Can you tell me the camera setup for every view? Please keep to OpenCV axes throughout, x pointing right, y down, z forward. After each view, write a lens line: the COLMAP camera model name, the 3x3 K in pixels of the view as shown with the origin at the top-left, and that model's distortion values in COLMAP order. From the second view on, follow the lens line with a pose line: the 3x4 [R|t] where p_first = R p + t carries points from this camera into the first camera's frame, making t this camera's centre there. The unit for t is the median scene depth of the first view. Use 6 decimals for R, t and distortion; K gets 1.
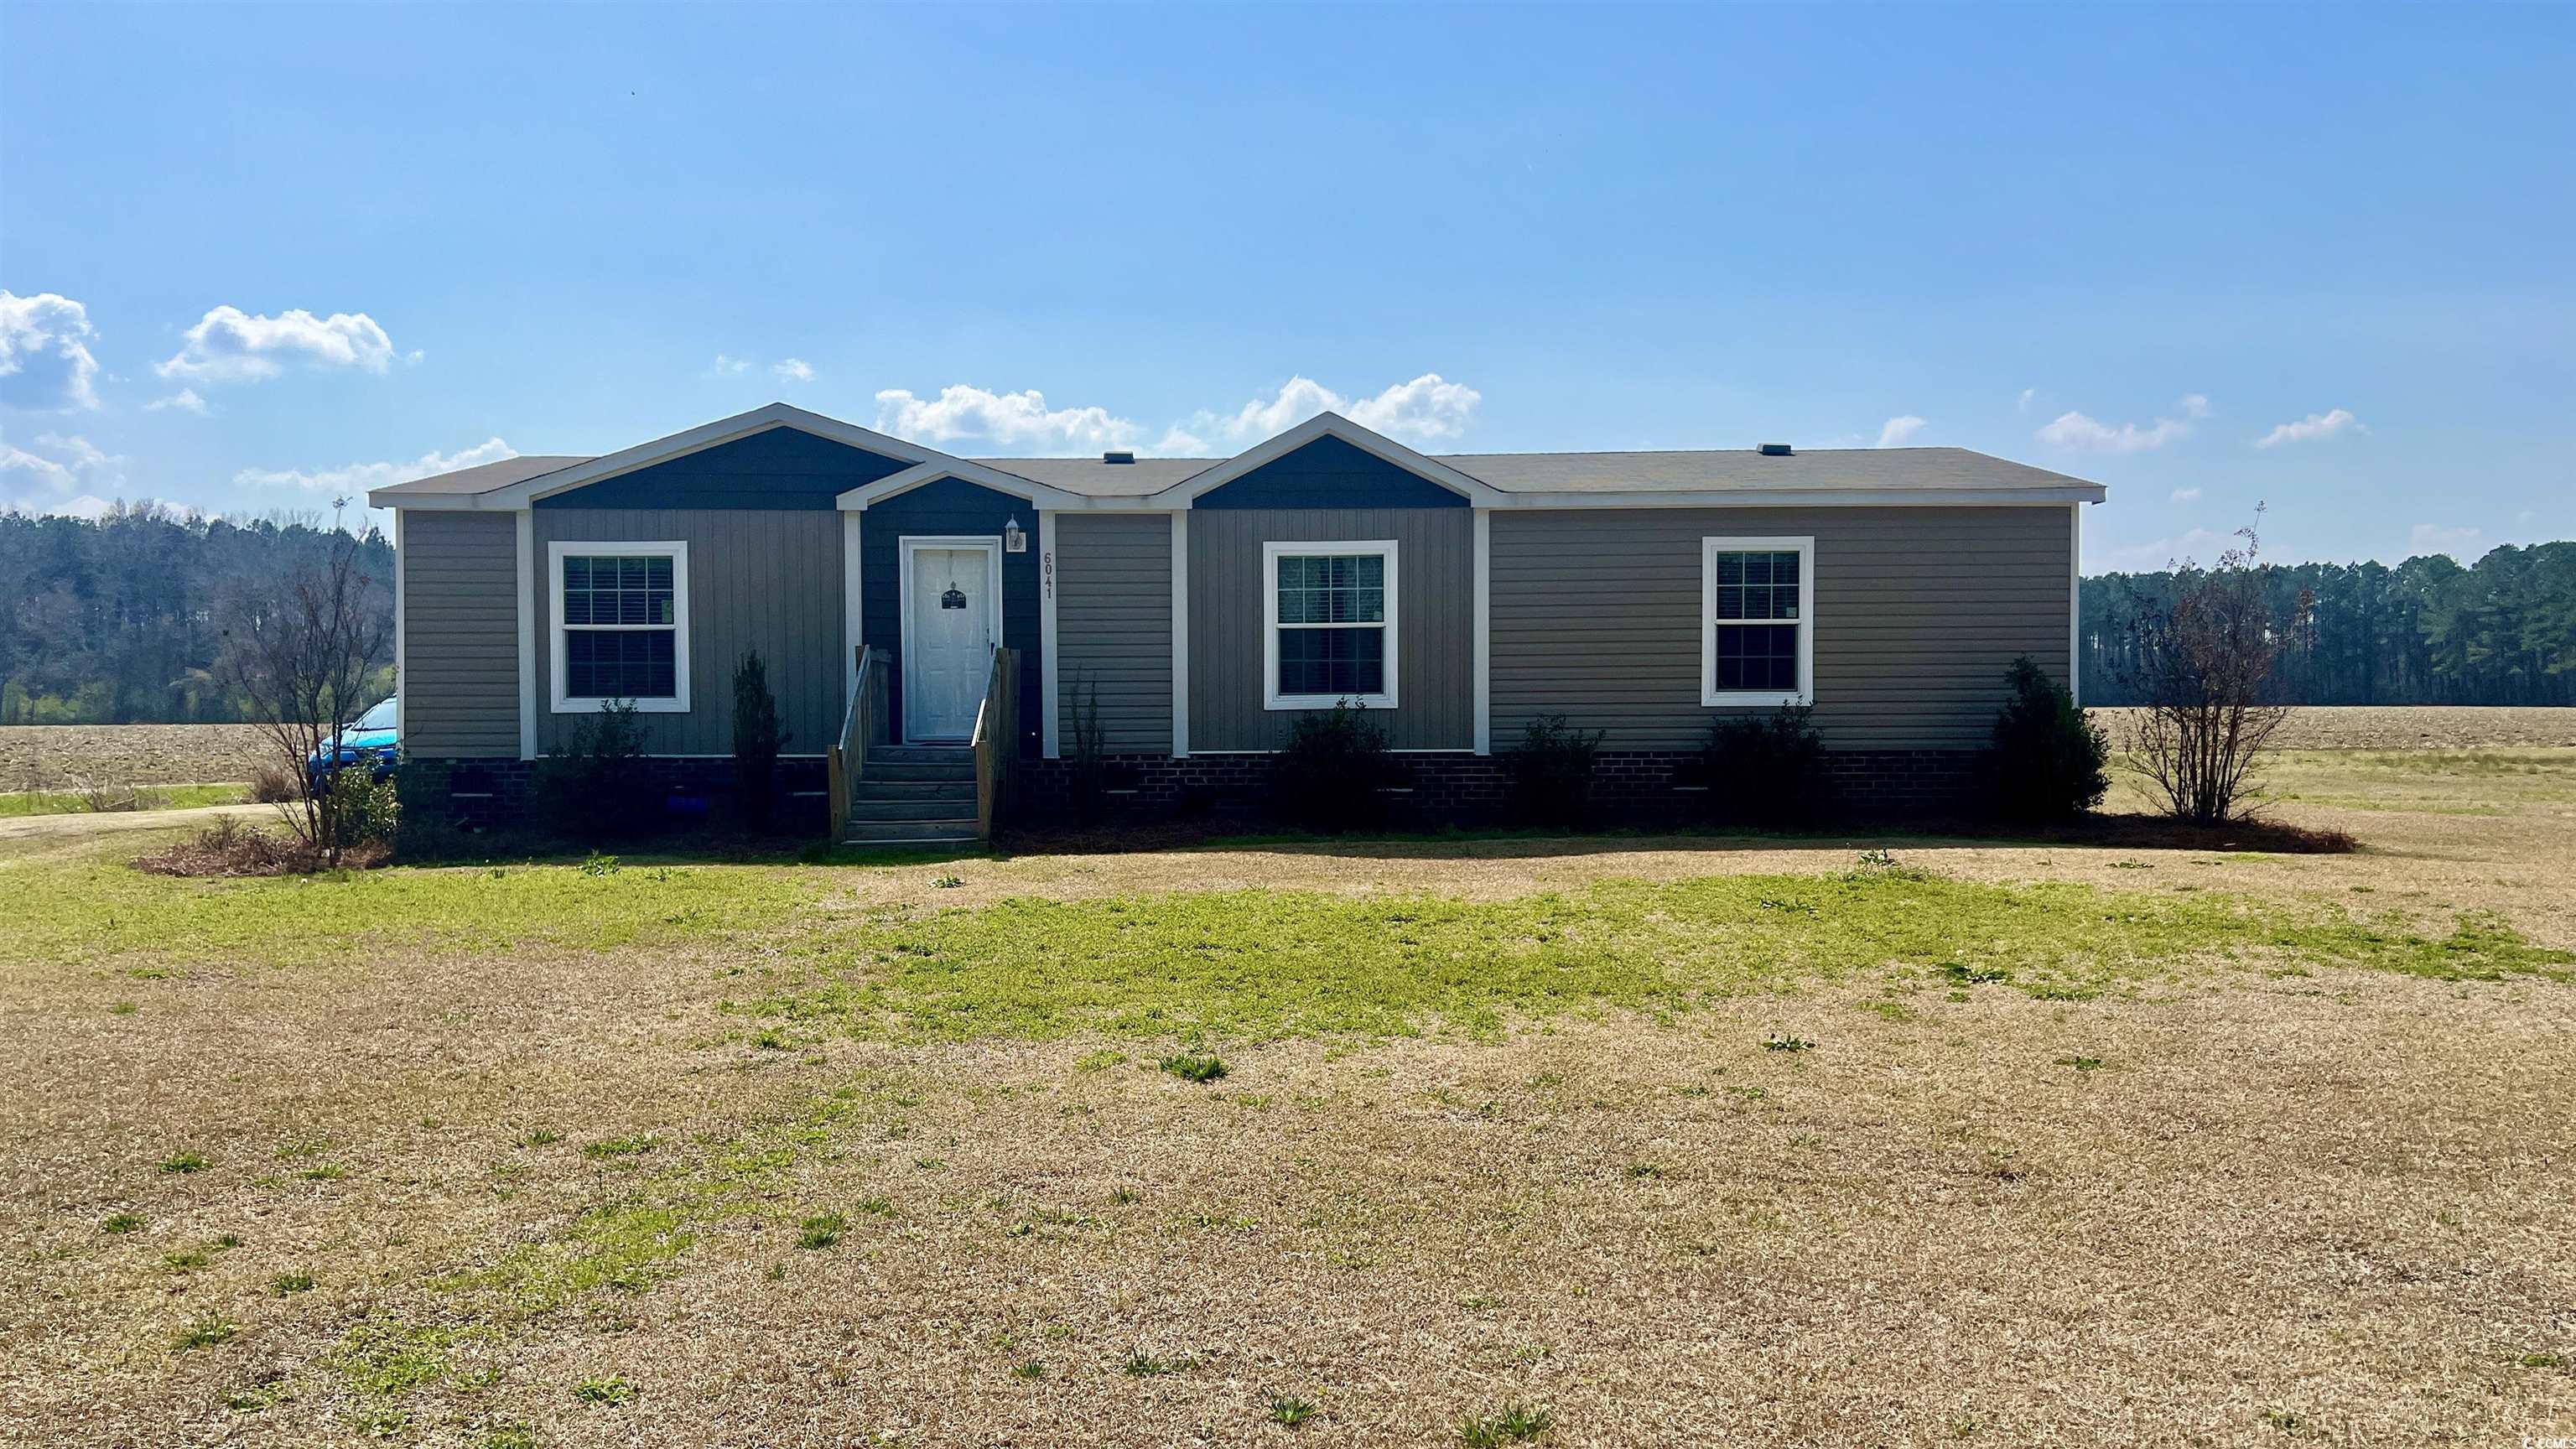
lens RADIAL K [[1918.6, 0, 1268.9], [0, 1918.6, 734.1], [0, 0, 1]] dist [0.062422, -0.055649]
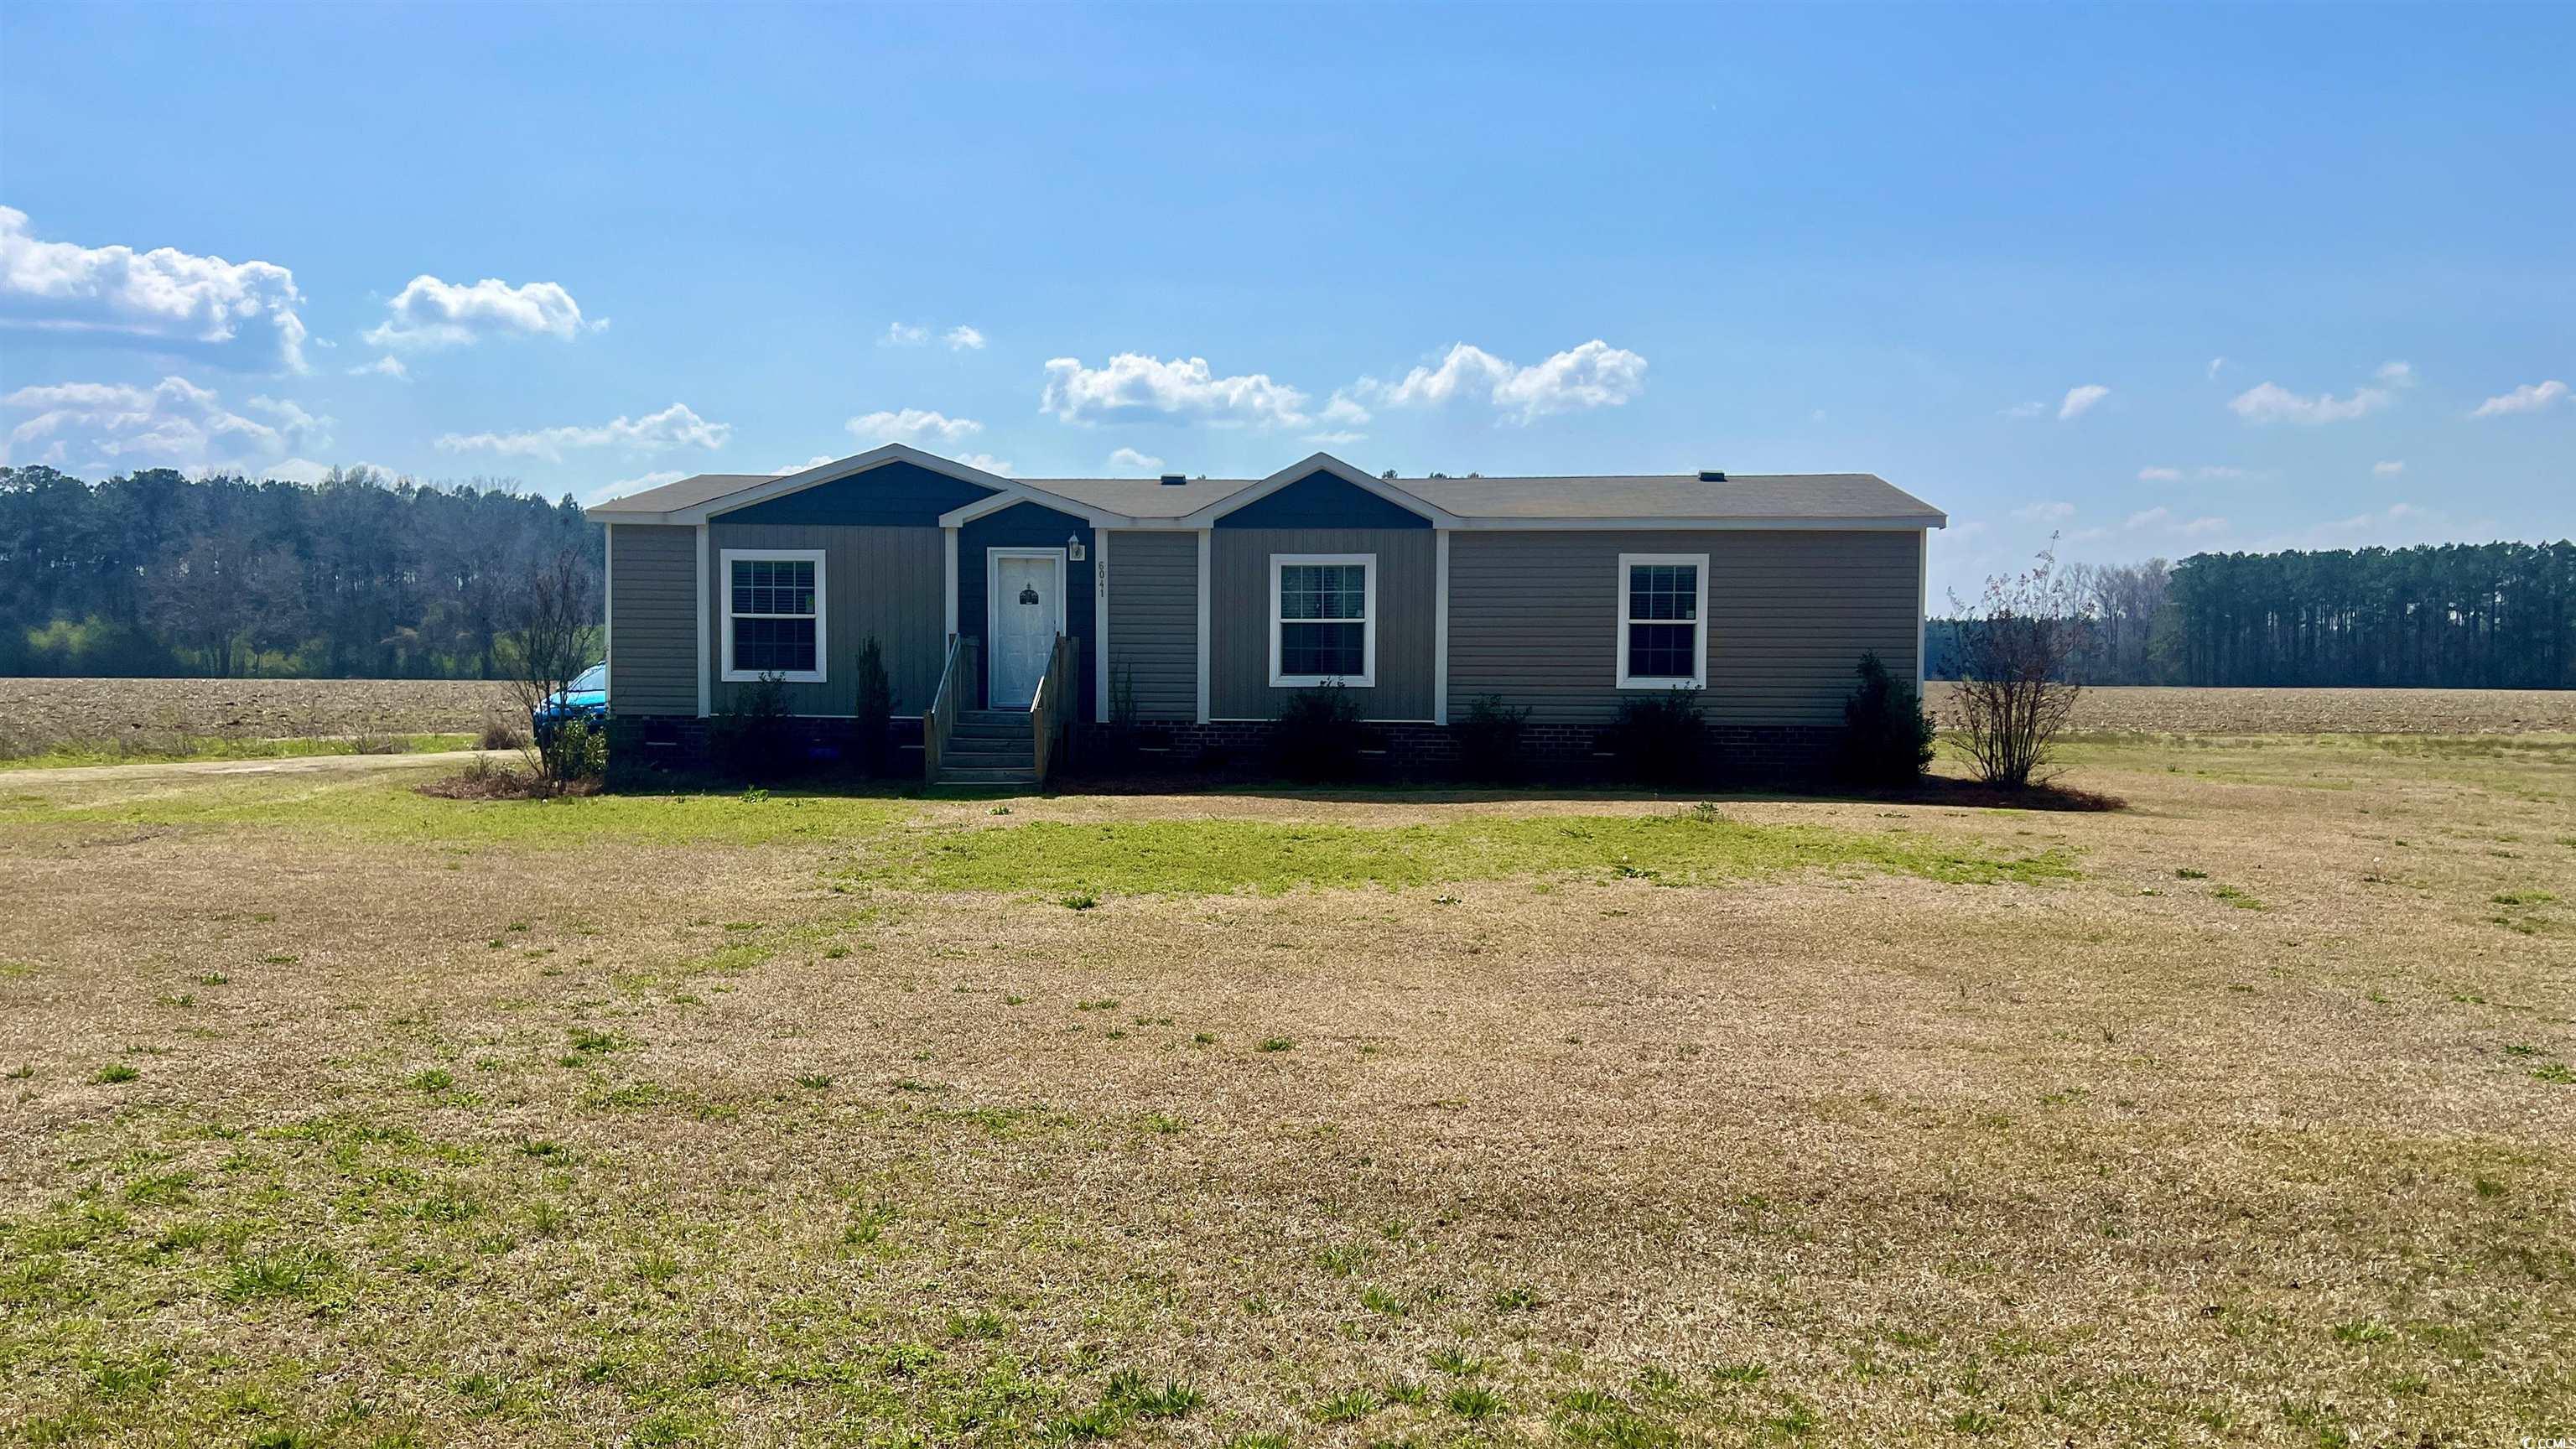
lens RADIAL K [[1918.6, 0, 1299.9], [0, 1918.6, 726.4], [0, 0, 1]] dist [0.062422, -0.055649]
pose [[0.997622, 0.015279, -0.067203, 0.104164], [-0.014409, 0.999806, 0.013424, -0.003631], [0.067395, -0.012424, 0.997649, -0.267334]]
